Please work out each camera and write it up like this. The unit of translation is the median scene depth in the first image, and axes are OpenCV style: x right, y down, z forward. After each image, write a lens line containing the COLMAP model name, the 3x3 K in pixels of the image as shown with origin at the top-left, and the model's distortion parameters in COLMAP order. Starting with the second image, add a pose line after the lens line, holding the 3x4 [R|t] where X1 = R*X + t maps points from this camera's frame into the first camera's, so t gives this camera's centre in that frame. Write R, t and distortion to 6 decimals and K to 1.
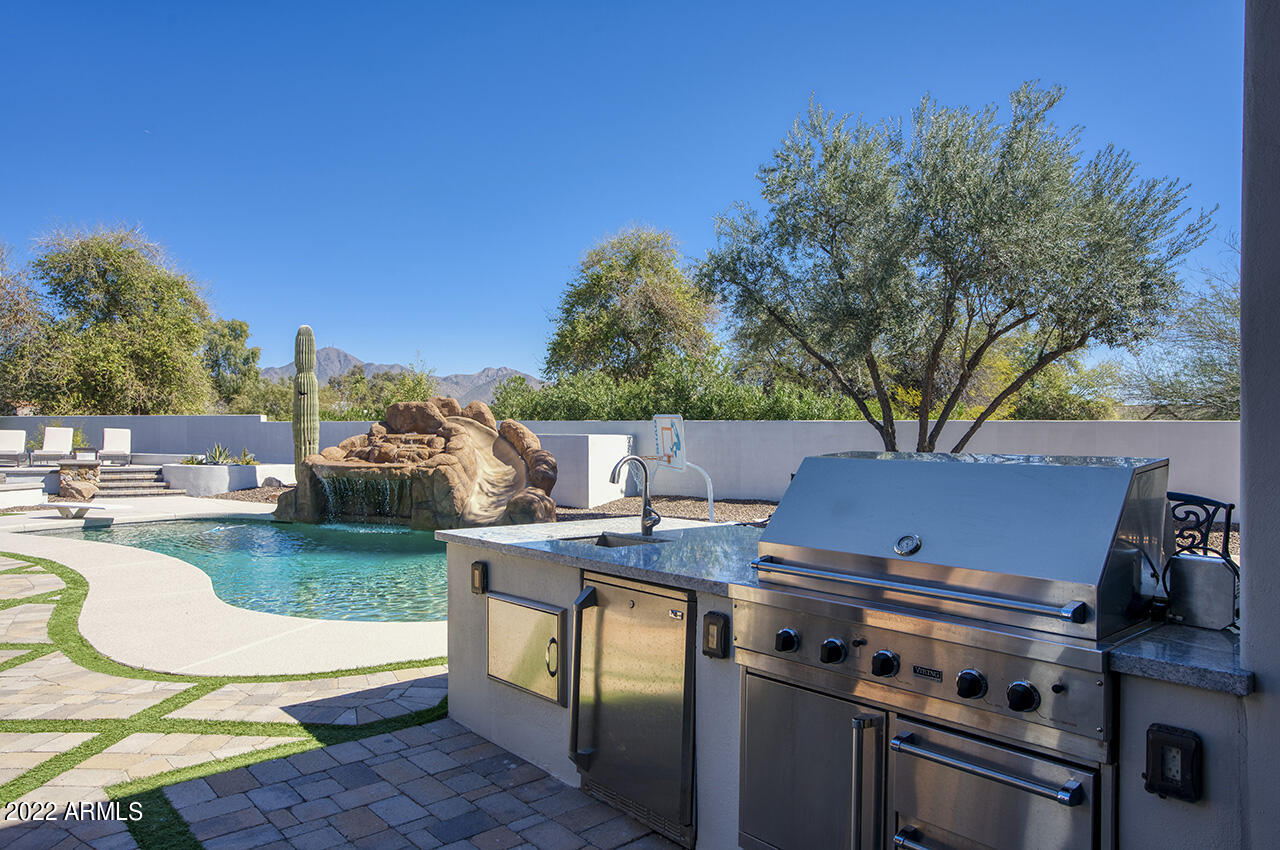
lens RADIAL K [[820.7, 0, 804.6], [0, 820.7, 433.5], [0, 0, 1]] dist [0.035144, -0.013171]
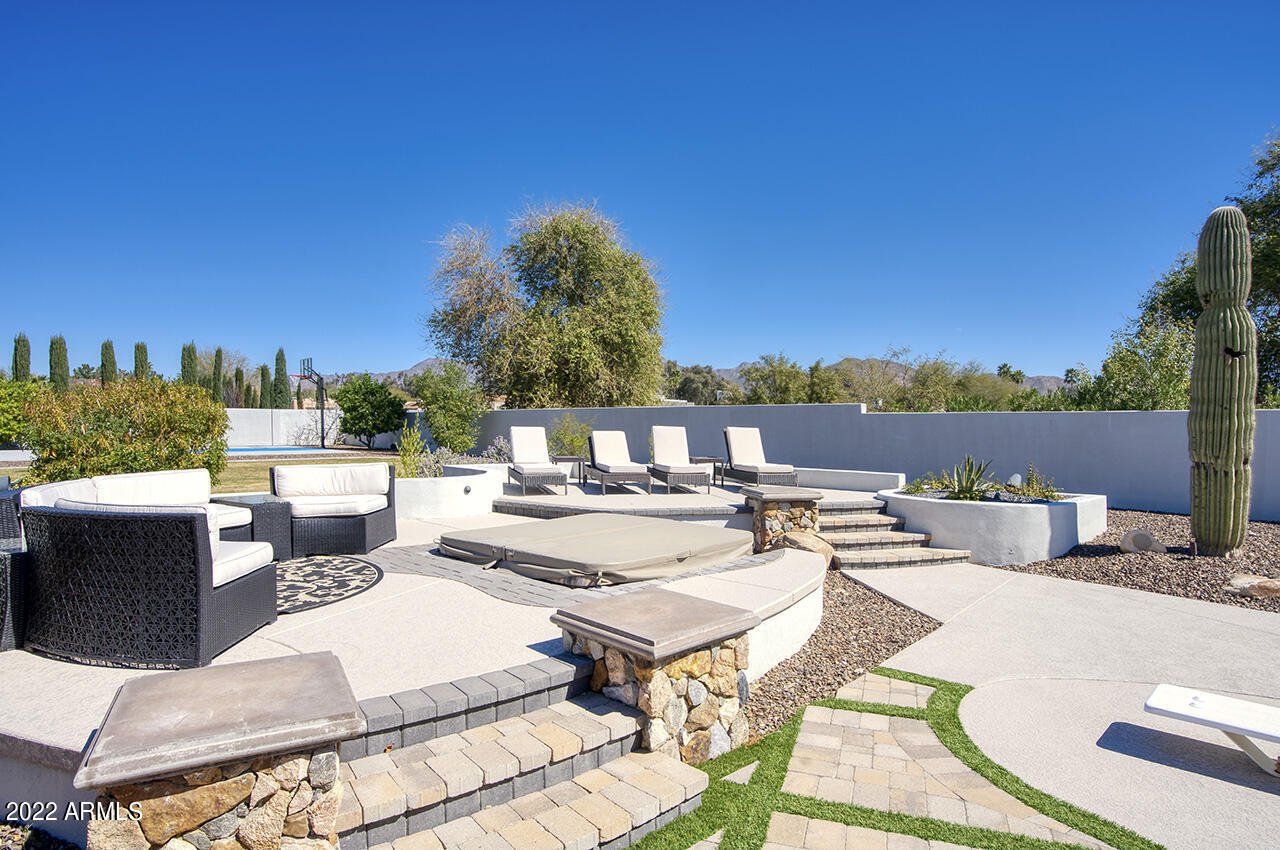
lens RADIAL K [[663.0, 0, 644.2], [0, 663.0, 429.3], [0, 0, 1]] dist [-0.023781, 0.000258]
pose [[0.927197, -0.003279, -0.374559, -0.722383], [0.010205, 0.999812, 0.016512, -0.013544], [0.374435, -0.019132, 0.927056, 0.522530]]
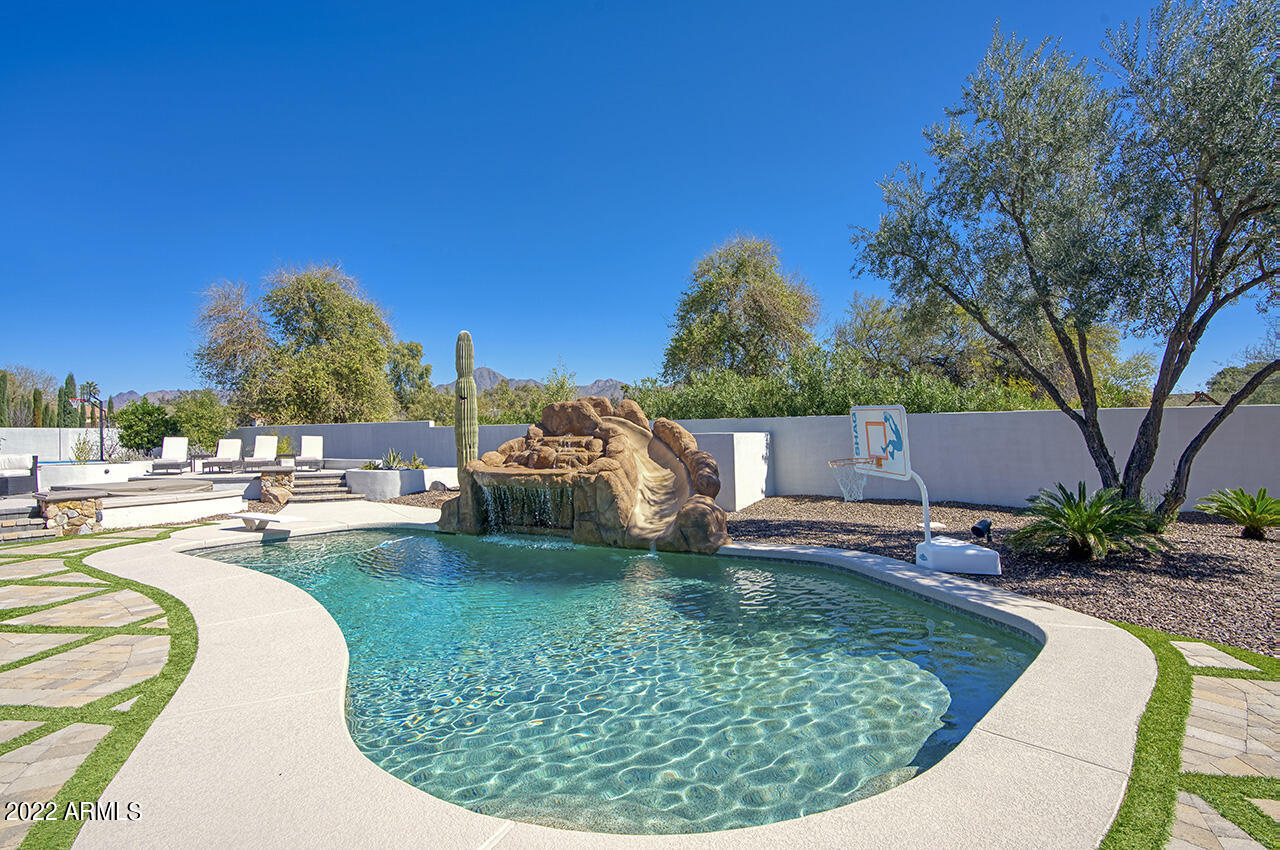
lens RADIAL K [[708.5, 0, 701.0], [0, 708.5, 425.5], [0, 0, 1]] dist [-0.004173, 0.000992]
pose [[0.975110, -0.022342, -0.220592, -0.134255], [0.021014, 0.999744, -0.008364, -0.001349], [0.220723, 0.003520, 0.975330, 0.224838]]
